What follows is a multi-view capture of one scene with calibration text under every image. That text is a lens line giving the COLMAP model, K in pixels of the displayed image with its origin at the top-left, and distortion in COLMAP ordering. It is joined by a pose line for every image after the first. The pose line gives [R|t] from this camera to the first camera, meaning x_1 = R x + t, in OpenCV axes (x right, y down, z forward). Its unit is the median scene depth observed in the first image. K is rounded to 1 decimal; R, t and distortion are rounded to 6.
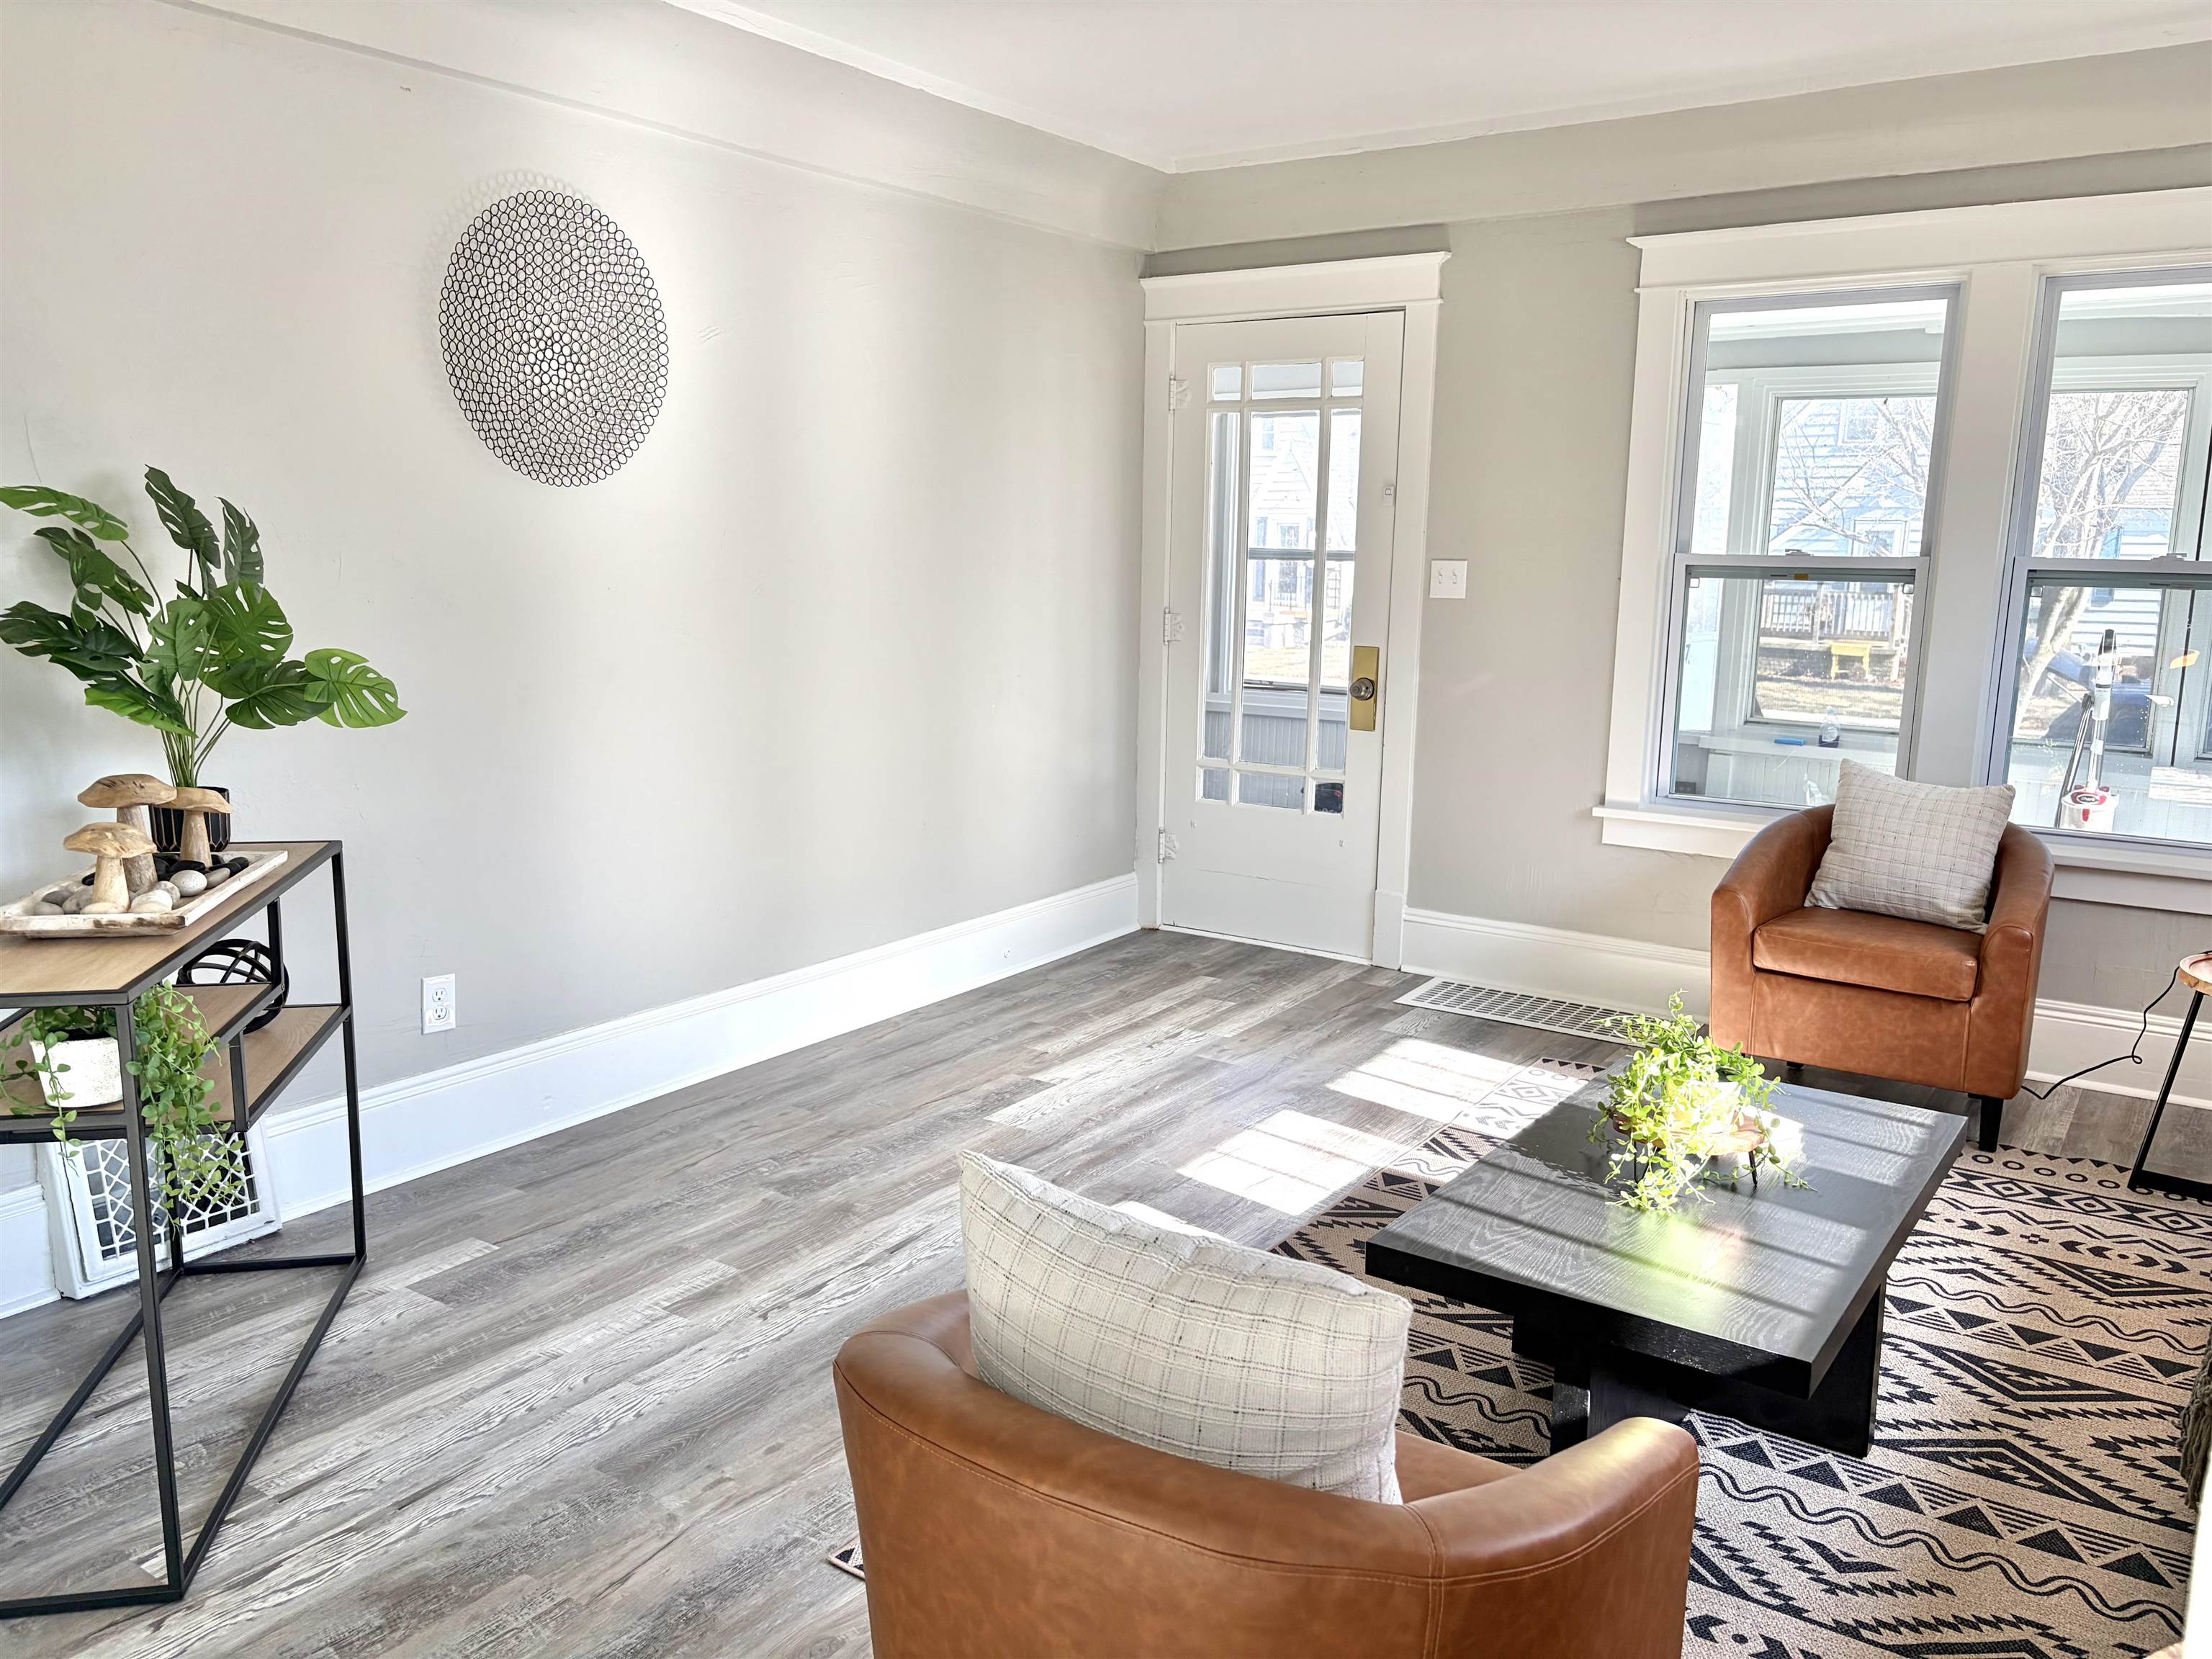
lens RADIAL K [[1667.2, 0, 1106.8], [0, 1667.2, 827.0], [0, 0, 1]] dist [0.048640, -0.037797]
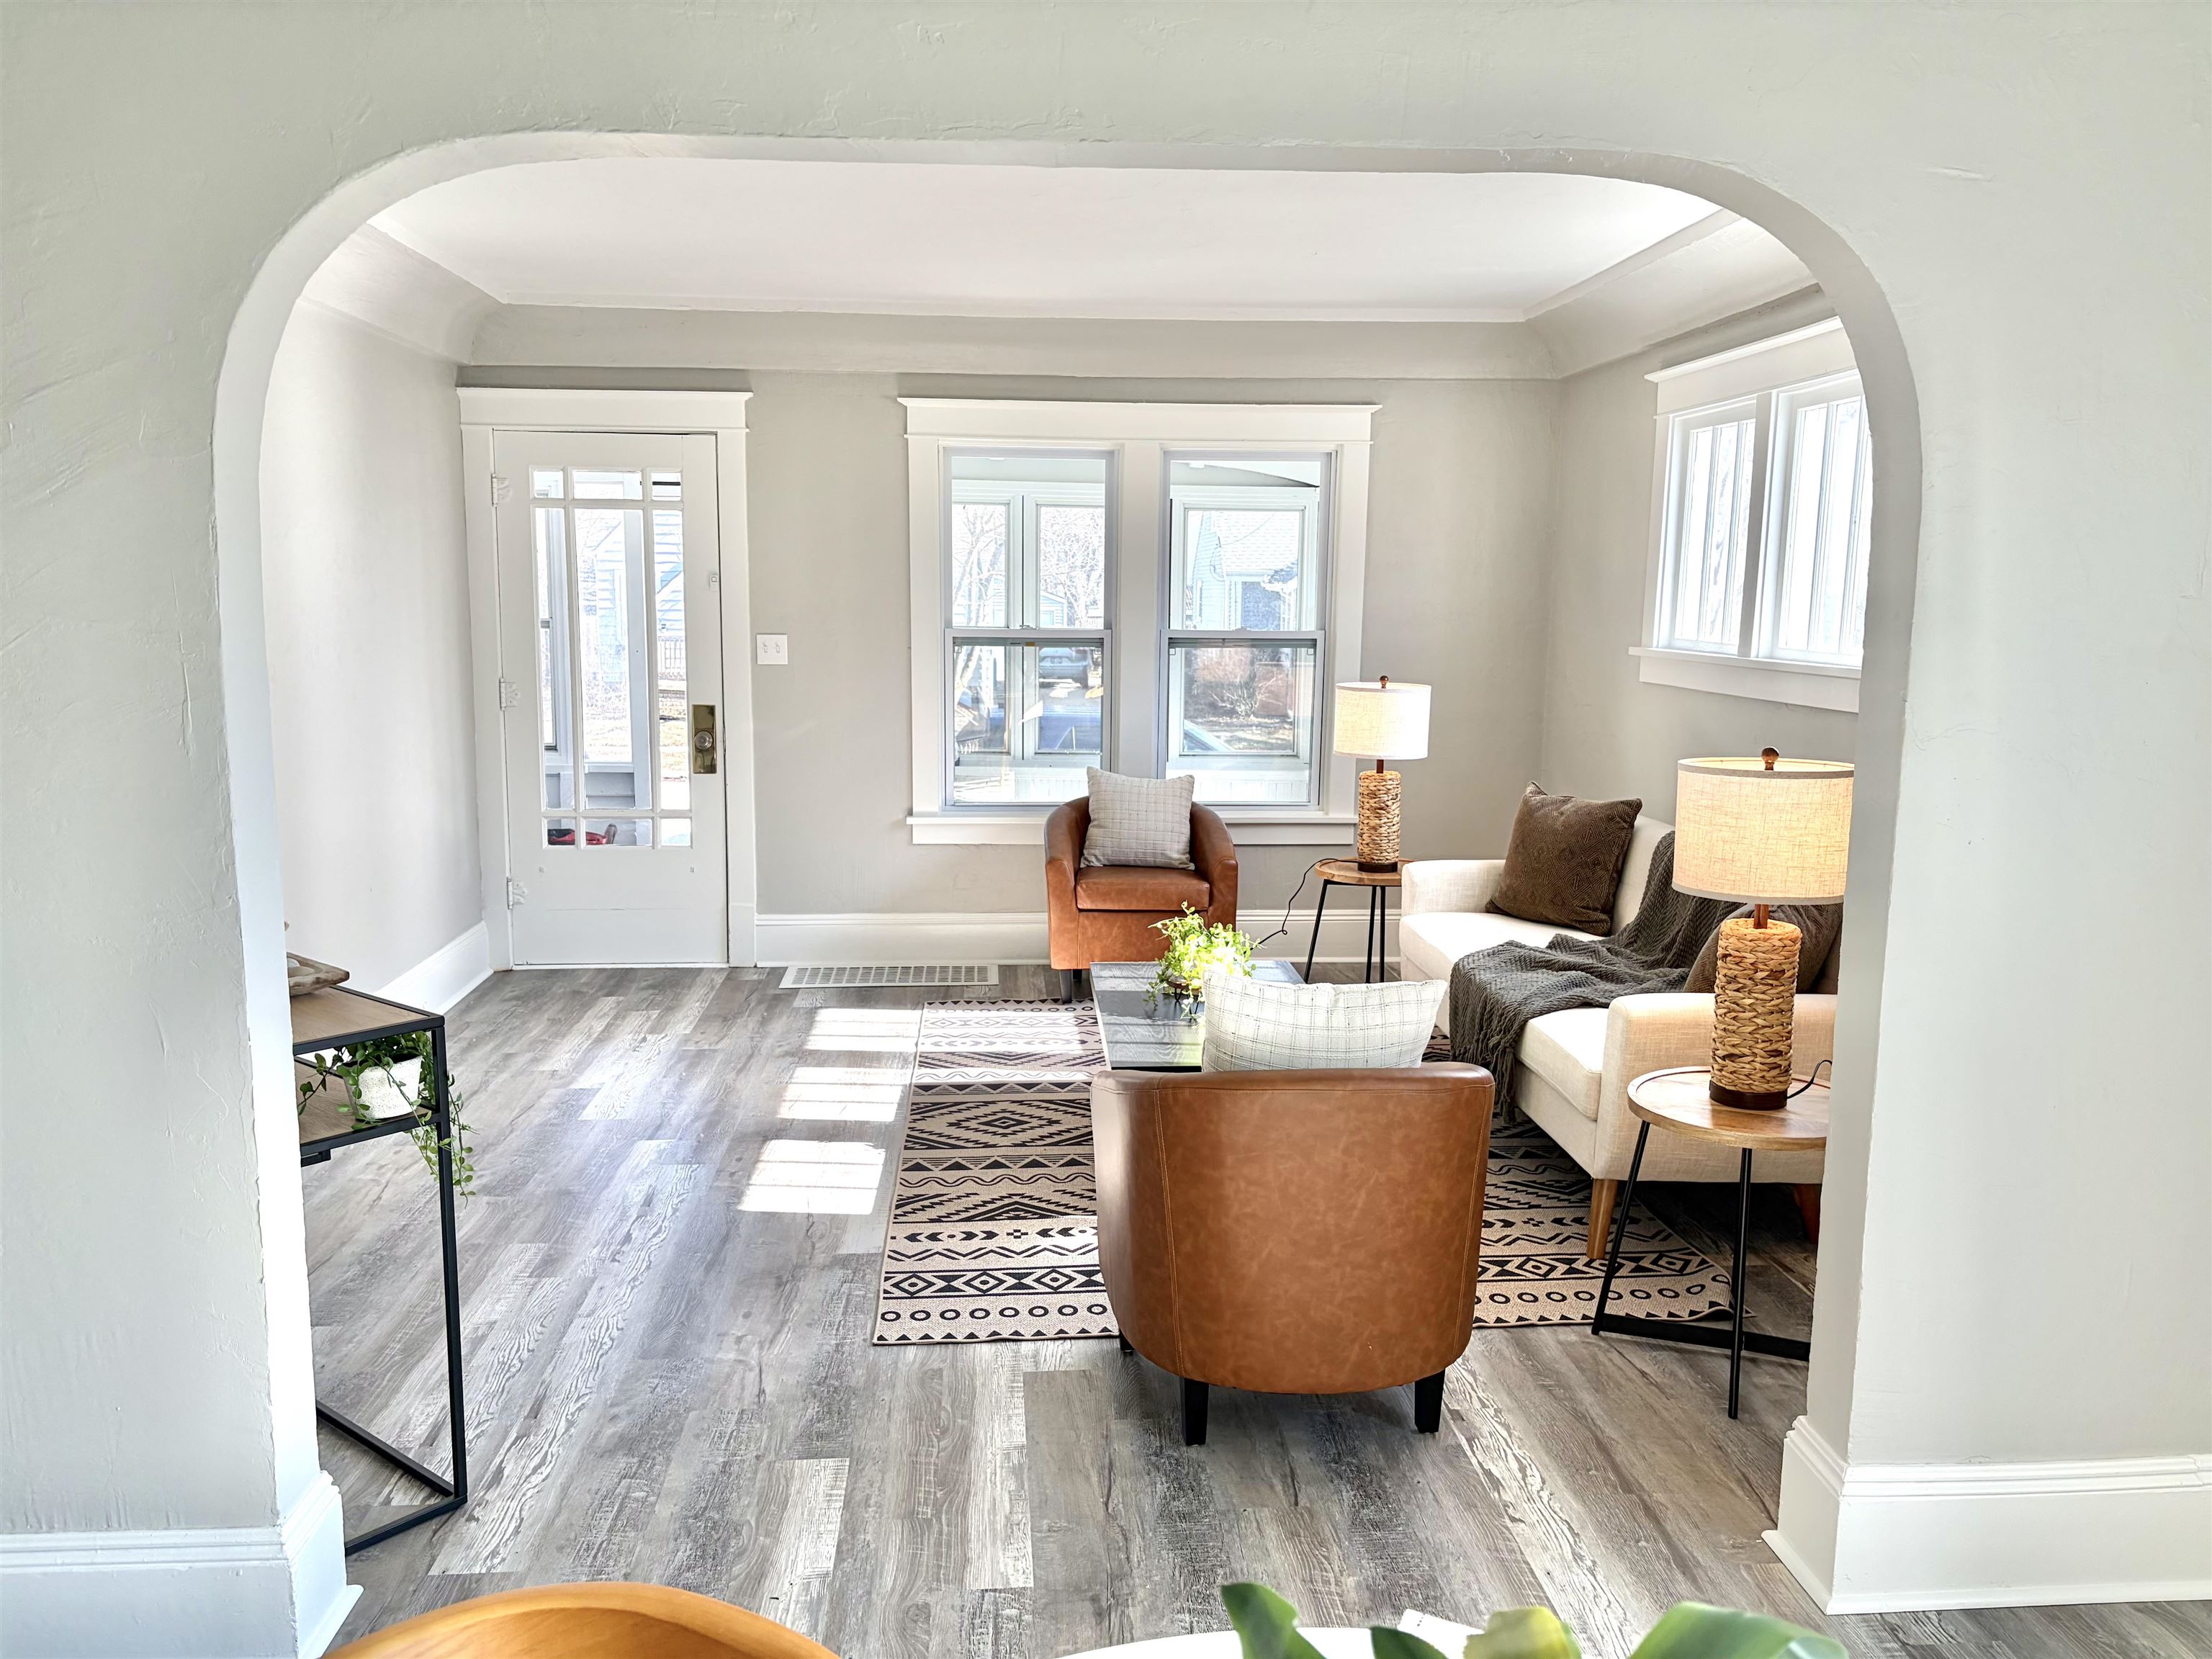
lens RADIAL K [[1662.8, 0, 1101.7], [0, 1662.8, 837.6], [0, 0, 1]] dist [0.070224, -0.099210]
pose [[0.780290, -0.098424, 0.617625, -0.505244], [0.111734, 0.993590, 0.017175, -0.002080], [-0.615356, 0.055608, 0.786285, -0.169608]]
